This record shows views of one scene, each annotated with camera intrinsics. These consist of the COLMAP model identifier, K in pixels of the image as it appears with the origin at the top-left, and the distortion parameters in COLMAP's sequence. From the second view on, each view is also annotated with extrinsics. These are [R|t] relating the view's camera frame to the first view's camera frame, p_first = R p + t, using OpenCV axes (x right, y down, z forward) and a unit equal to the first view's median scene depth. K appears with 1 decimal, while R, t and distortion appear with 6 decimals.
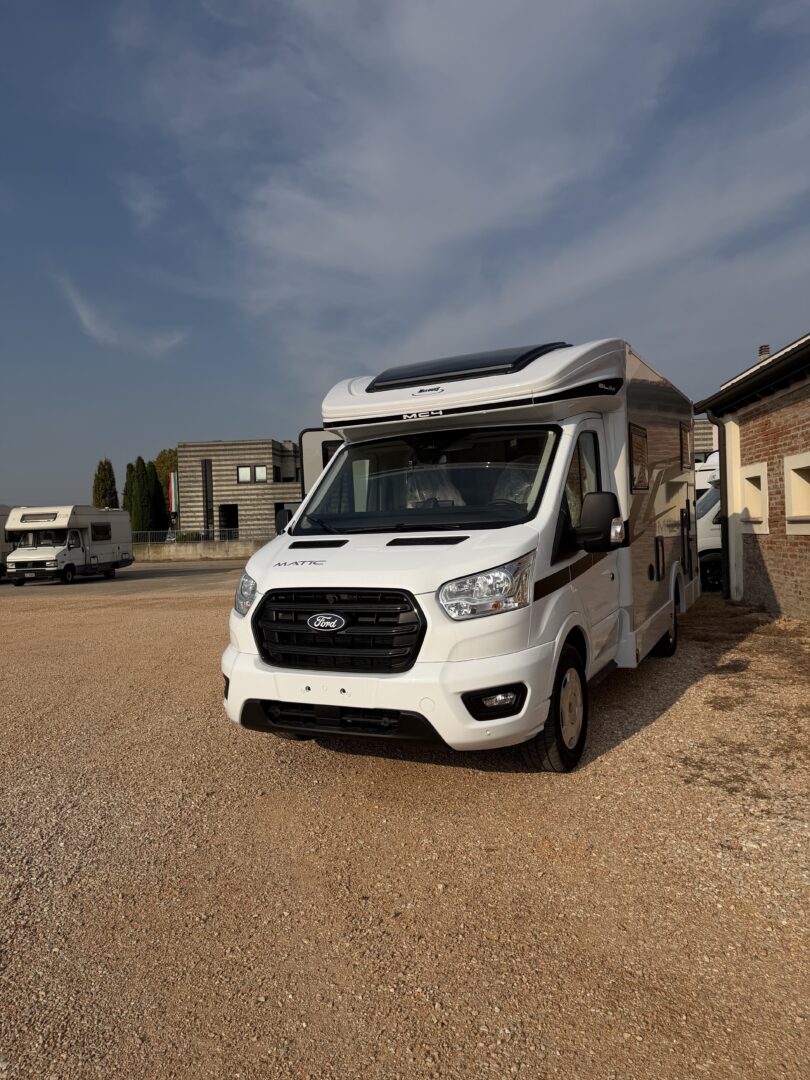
lens RADIAL K [[739.4, 0, 409.4], [0, 739.4, 542.9], [0, 0, 1]] dist [0.141277, -0.223485]
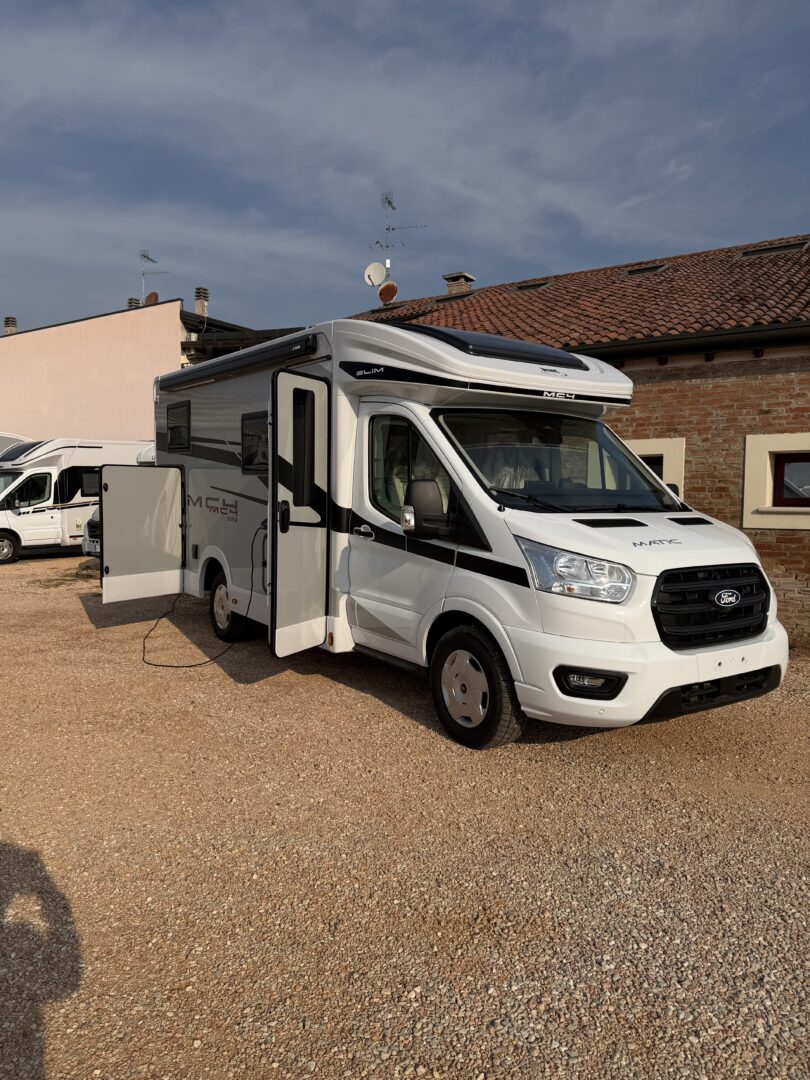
lens RADIAL K [[744.9, 0, 405.0], [0, 744.9, 540.0], [0, 0, 1]] dist [0.090038, -0.127038]
pose [[0.489613, -0.007752, 0.871905, -1.146241], [-0.012030, 0.999805, 0.015645, 0.012775], [-0.871857, -0.018149, 0.489424, 0.799968]]
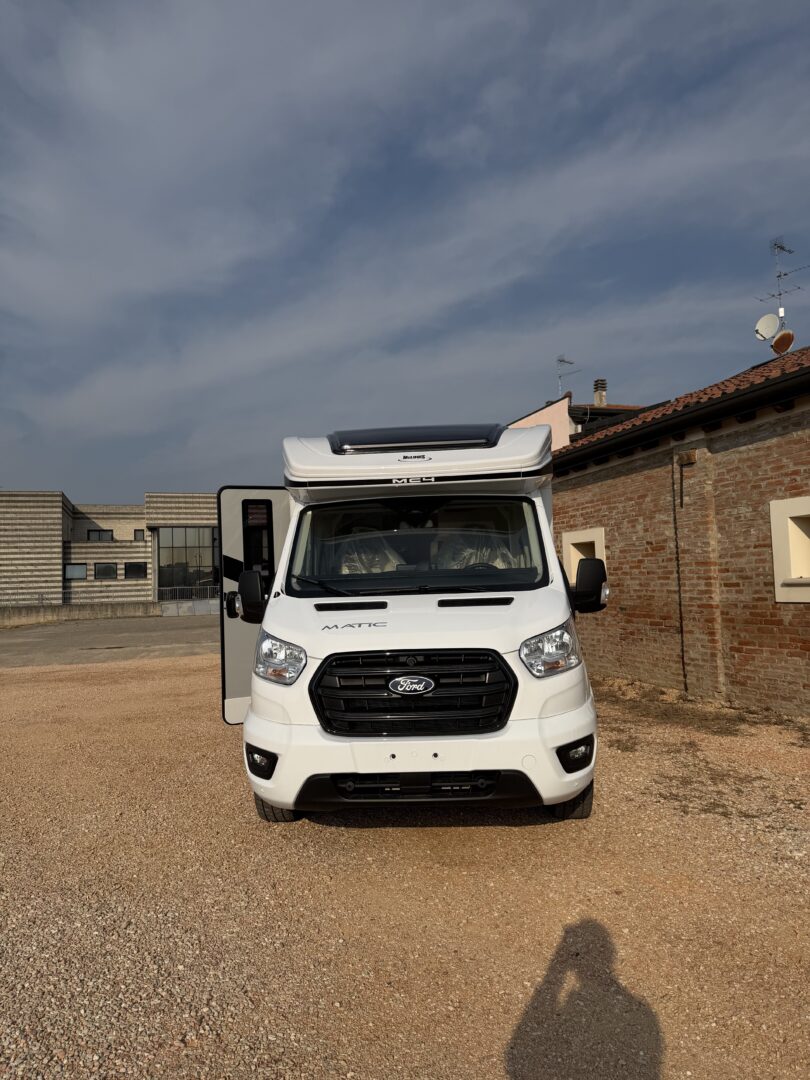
lens RADIAL K [[744.9, 0, 405.0], [0, 744.9, 540.0], [0, 0, 1]] dist [0.090038, -0.127038]
pose [[0.917243, 0.030314, 0.397173, -0.471758], [0.006489, 0.995830, -0.090993, 0.004969], [-0.398276, 0.086040, 0.913221, 0.078645]]
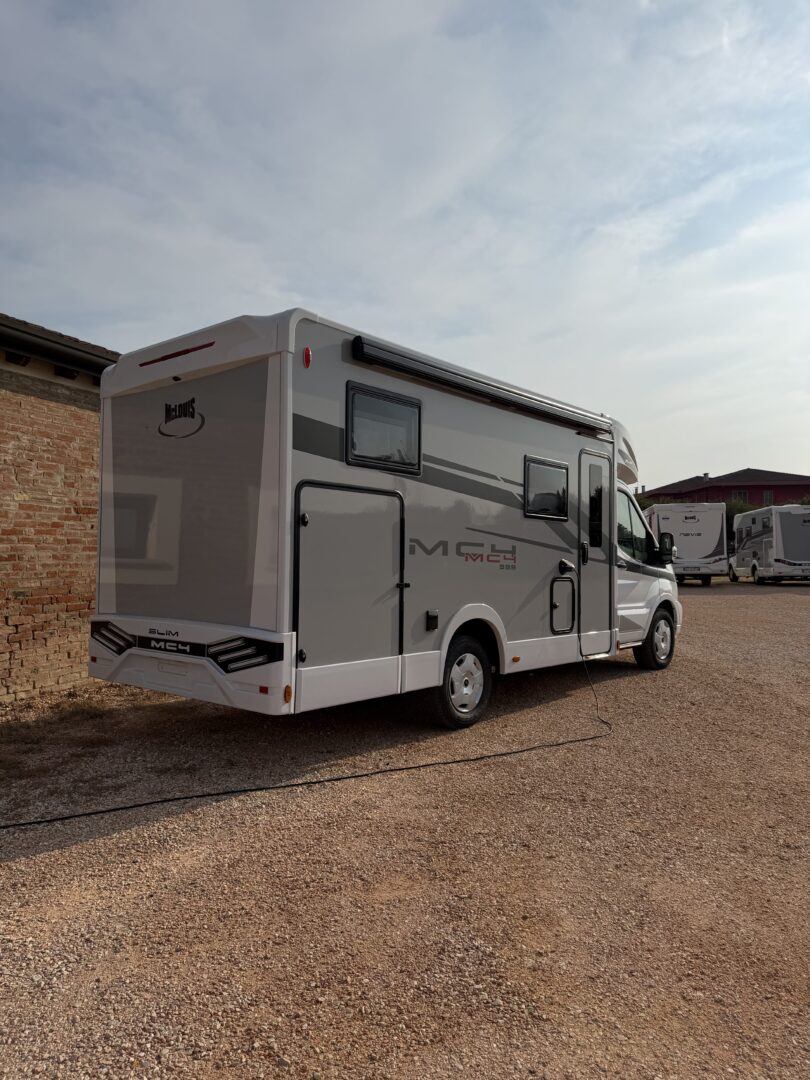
lens RADIAL K [[744.9, 0, 405.0], [0, 744.9, 540.0], [0, 0, 1]] dist [0.090038, -0.127038]
pose [[-0.971619, 0.047070, 0.231819, -0.019887], [0.047286, 0.998871, -0.004628, -0.058658], [-0.231775, 0.006465, -0.972748, 3.443251]]
